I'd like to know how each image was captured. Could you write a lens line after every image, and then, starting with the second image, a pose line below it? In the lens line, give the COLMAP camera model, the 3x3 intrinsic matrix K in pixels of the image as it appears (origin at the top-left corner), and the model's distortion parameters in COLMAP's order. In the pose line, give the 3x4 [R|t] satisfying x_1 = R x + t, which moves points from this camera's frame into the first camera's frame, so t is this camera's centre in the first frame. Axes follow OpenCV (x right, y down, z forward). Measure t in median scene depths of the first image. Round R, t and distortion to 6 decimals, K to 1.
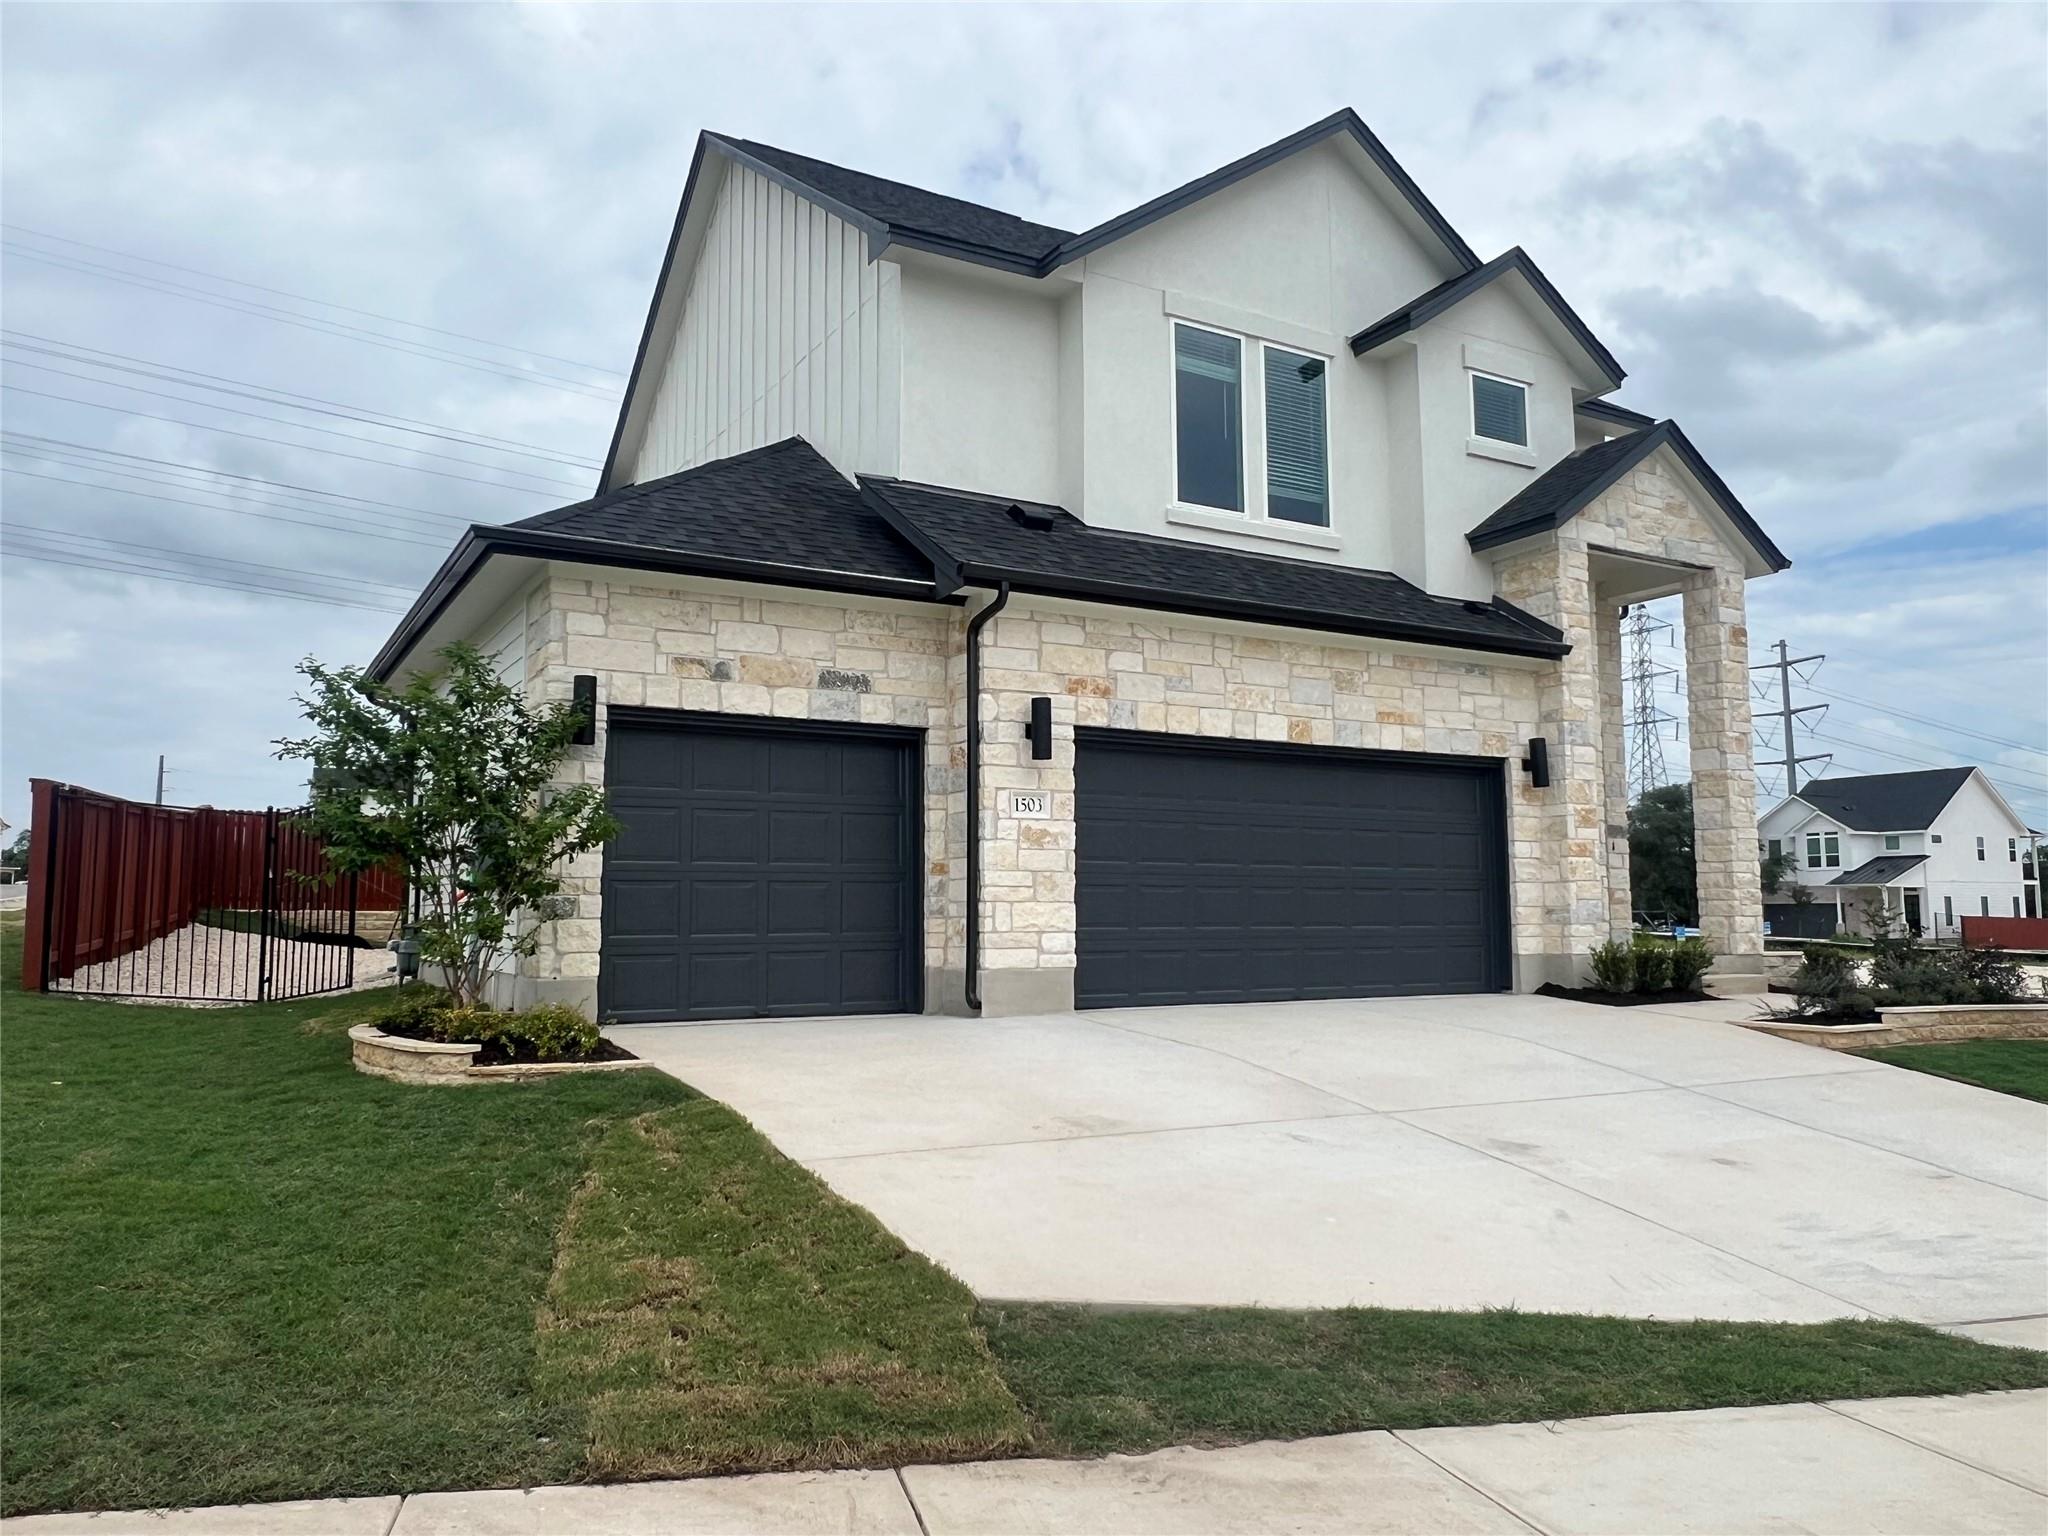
lens RADIAL K [[1422.3, 0, 1021.8], [0, 1422.3, 768.8], [0, 0, 1]] dist [0.006785, -0.002147]
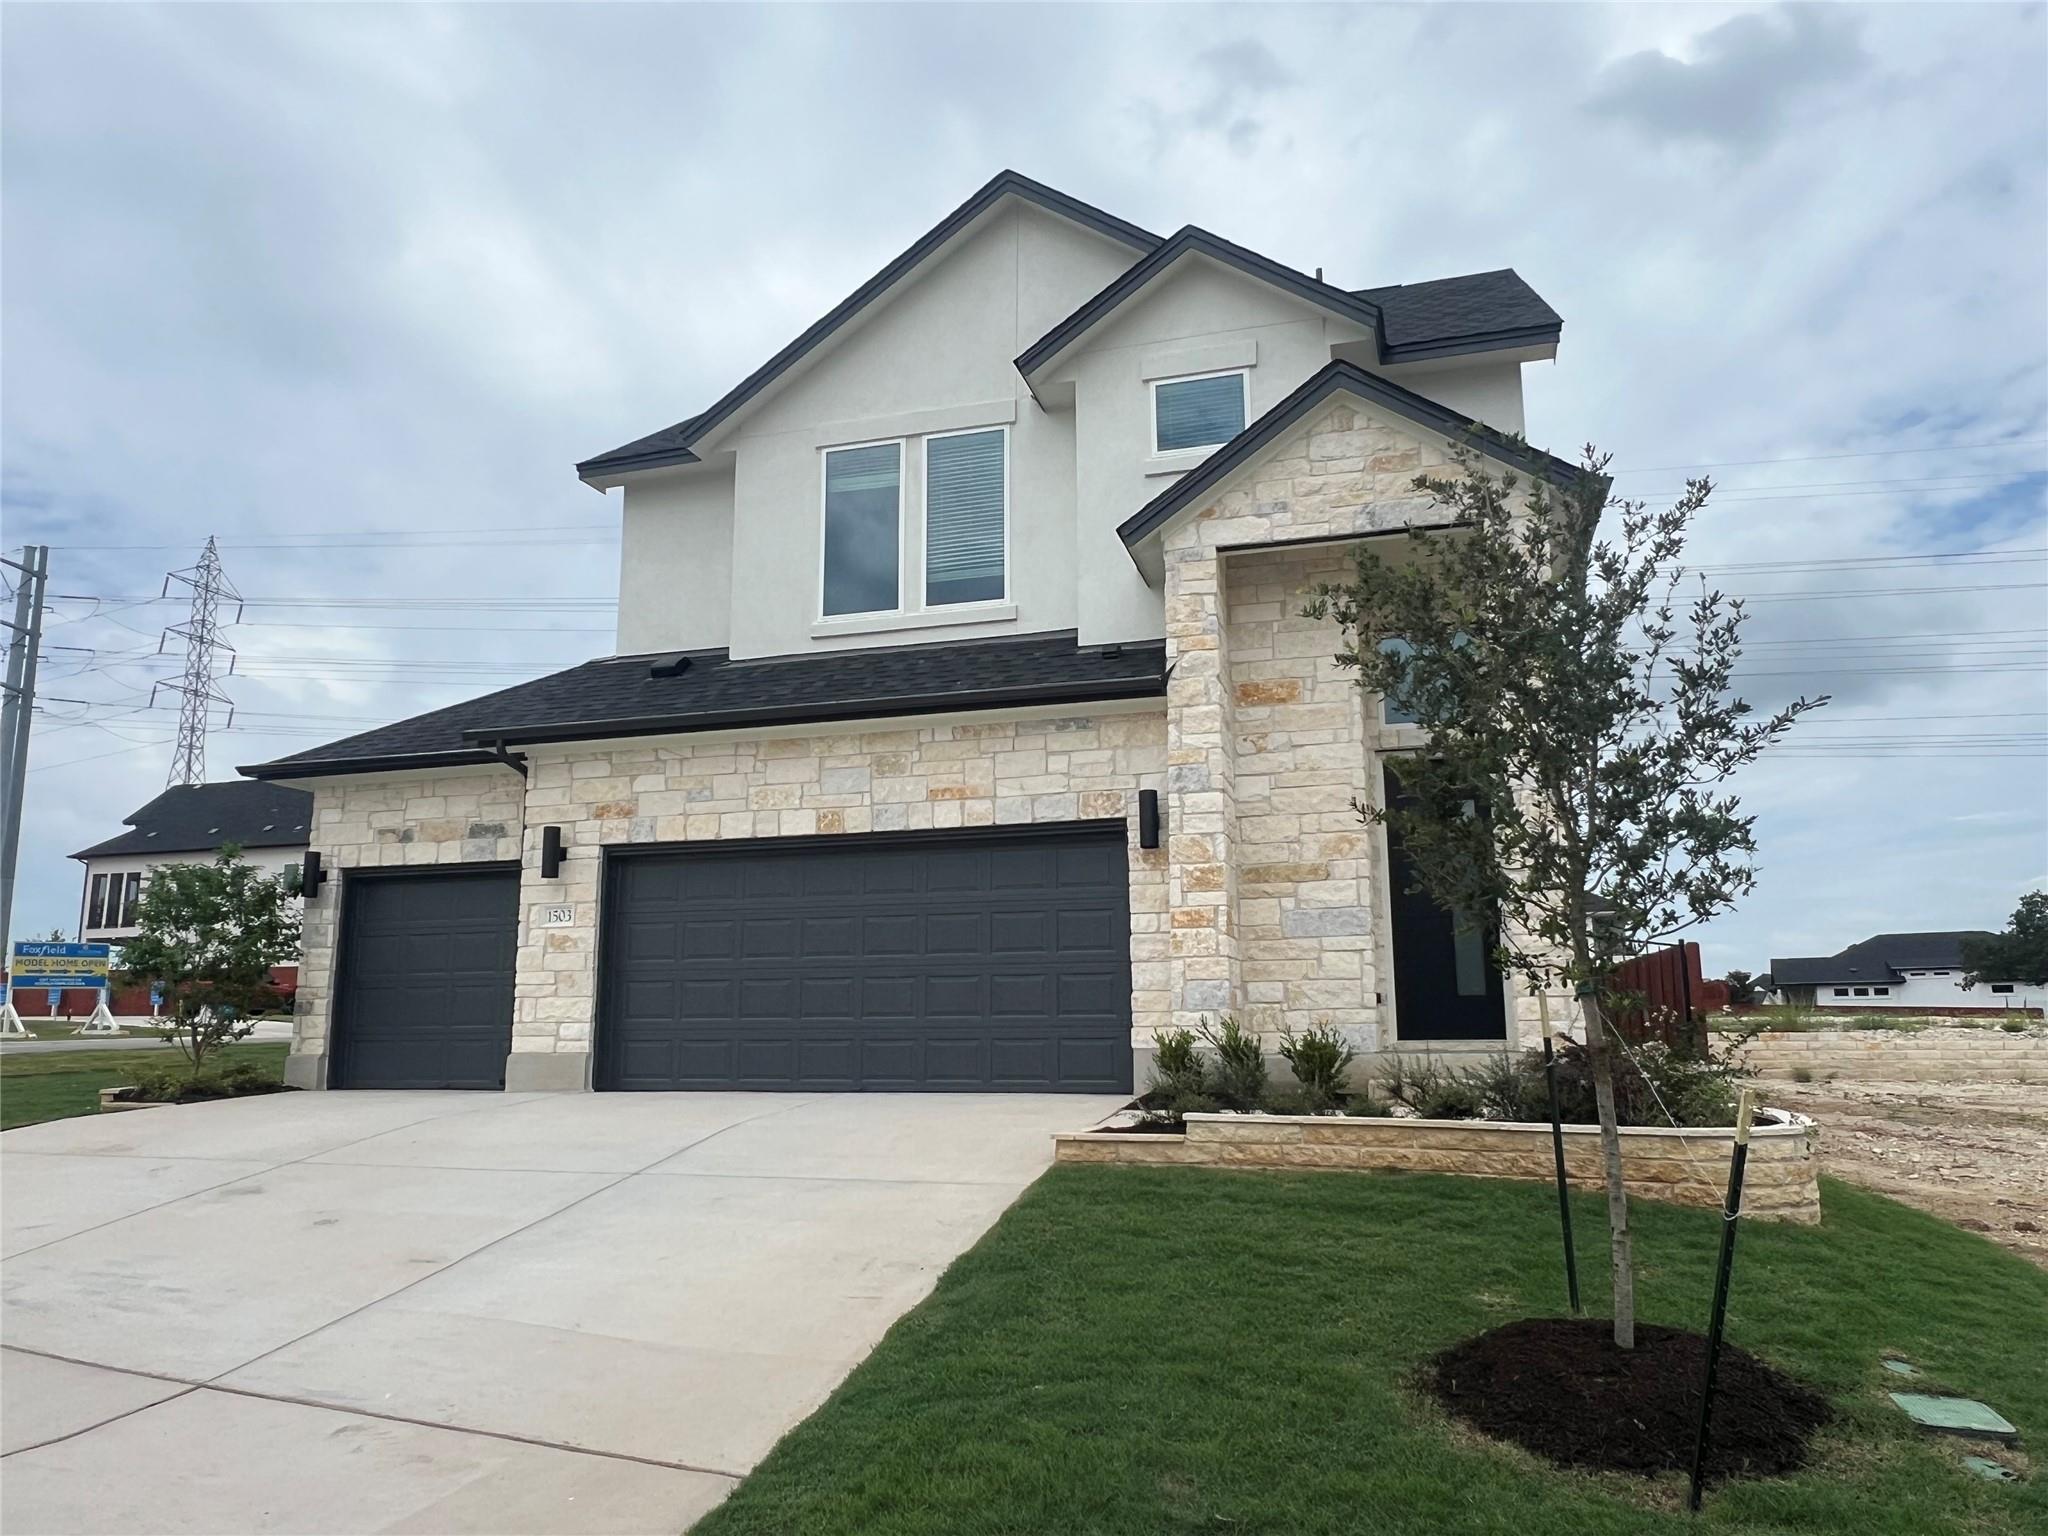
lens RADIAL K [[1441.7, 0, 1004.9], [0, 1441.7, 770.5], [0, 0, 1]] dist [0.002060, -0.005095]
pose [[0.679313, -0.138215, -0.720715, 0.984583], [0.078348, 0.990150, -0.116038, 0.063452], [0.729655, 0.022360, 0.683450, 0.372116]]
